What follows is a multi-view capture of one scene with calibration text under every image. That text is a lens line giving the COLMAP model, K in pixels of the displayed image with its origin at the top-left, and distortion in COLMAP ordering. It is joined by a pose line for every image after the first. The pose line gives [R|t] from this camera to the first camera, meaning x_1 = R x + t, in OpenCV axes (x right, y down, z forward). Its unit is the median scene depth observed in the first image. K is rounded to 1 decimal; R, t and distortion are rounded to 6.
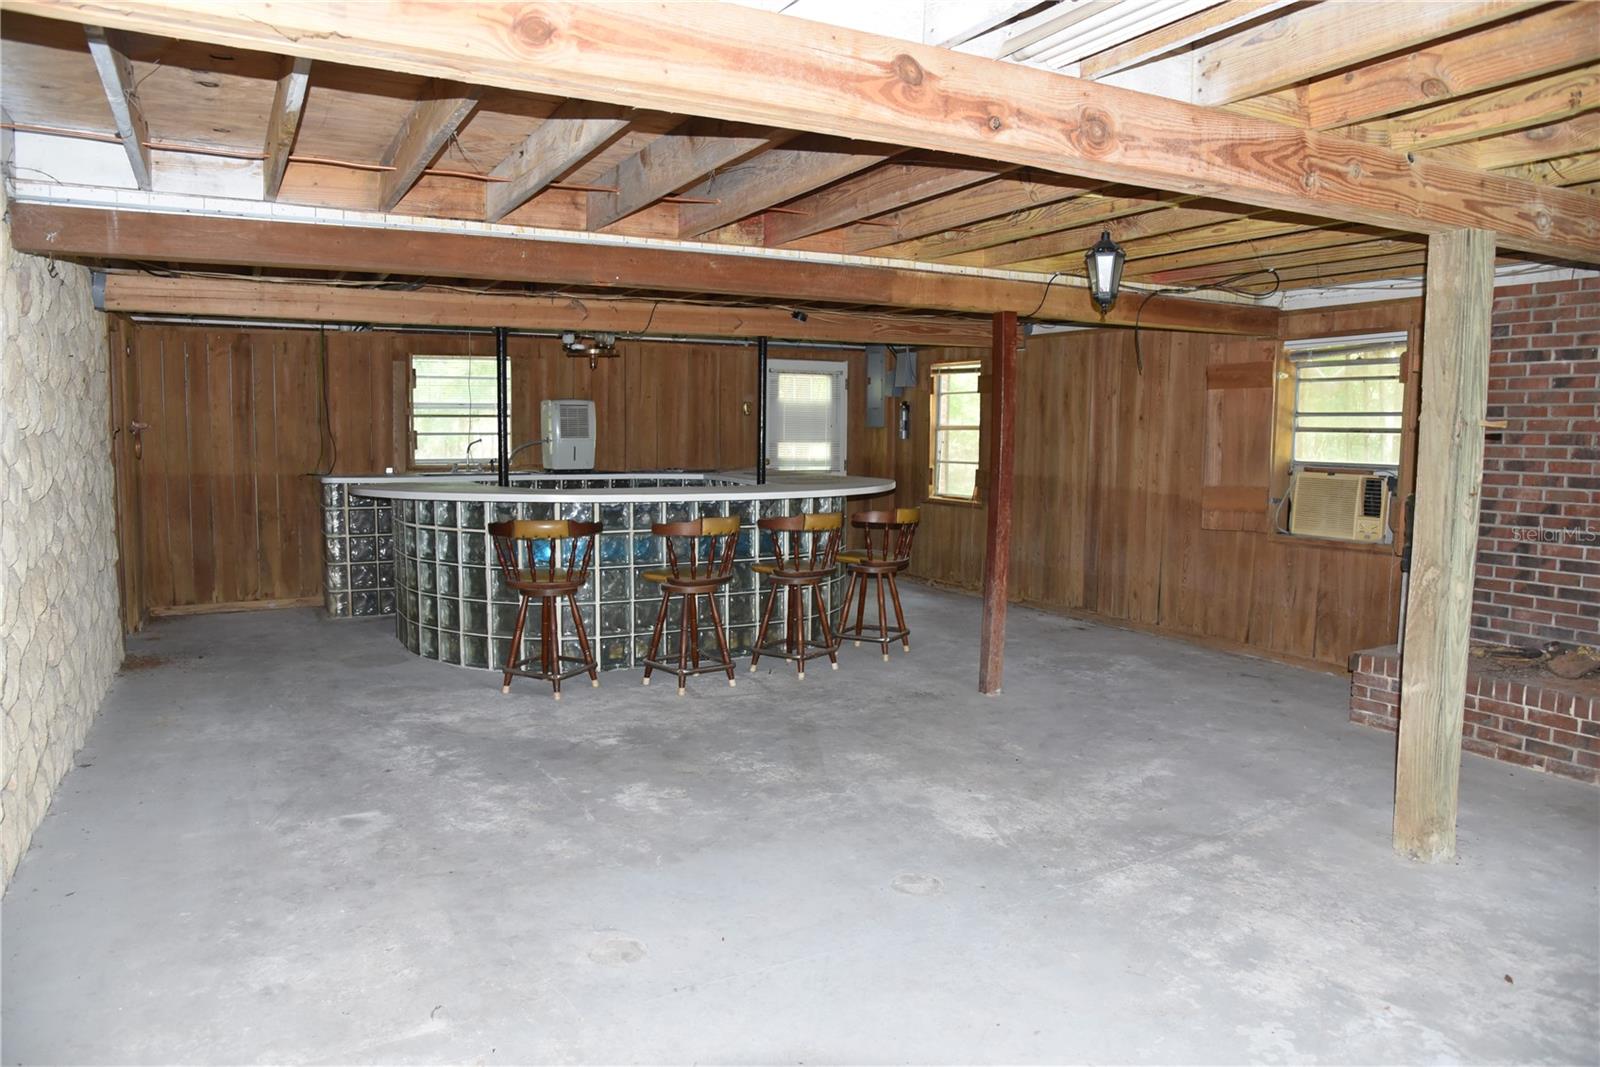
lens RADIAL K [[1097.0, 0, 800.0], [0, 1097.0, 533.5], [0, 0, 1]] dist [-0.109204, 0.065827]
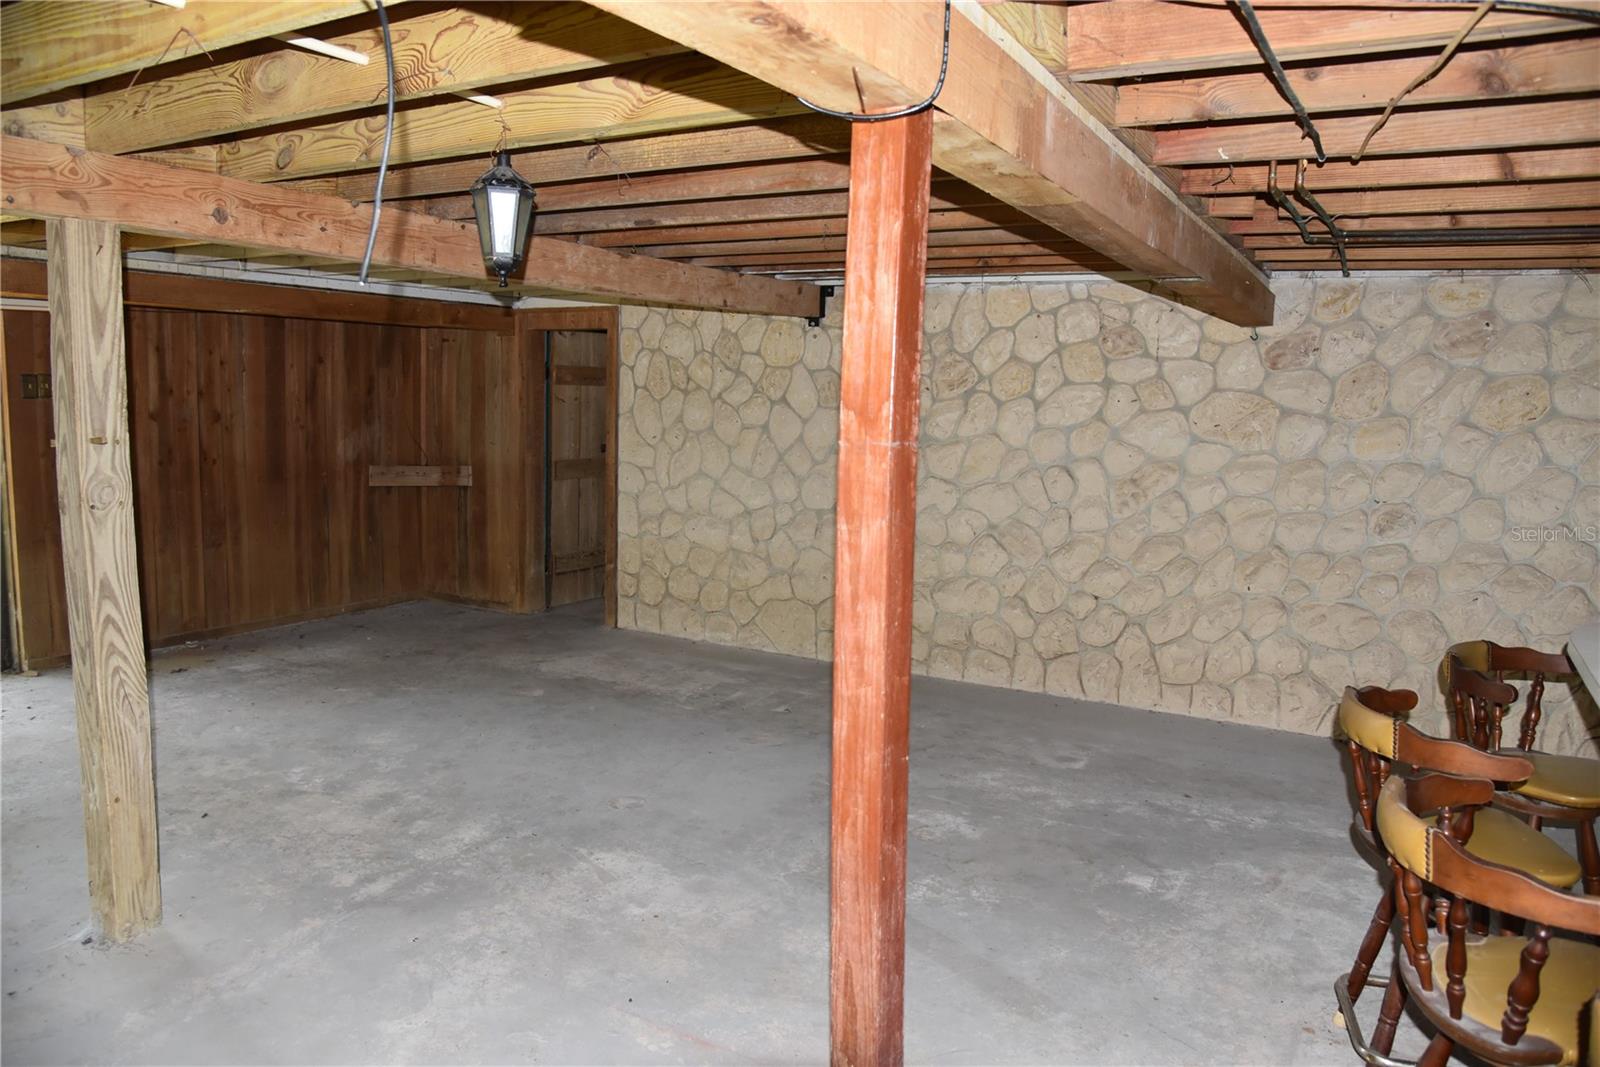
lens RADIAL K [[1097.0, 0, 800.0], [0, 1097.0, 533.5], [0, 0, 1]] dist [-0.109204, 0.065827]
pose [[-0.844051, 0.042440, -0.534580, 0.499355], [-0.078081, 0.976514, 0.200807, -0.214941], [0.530547, 0.211232, -0.820914, 1.717039]]
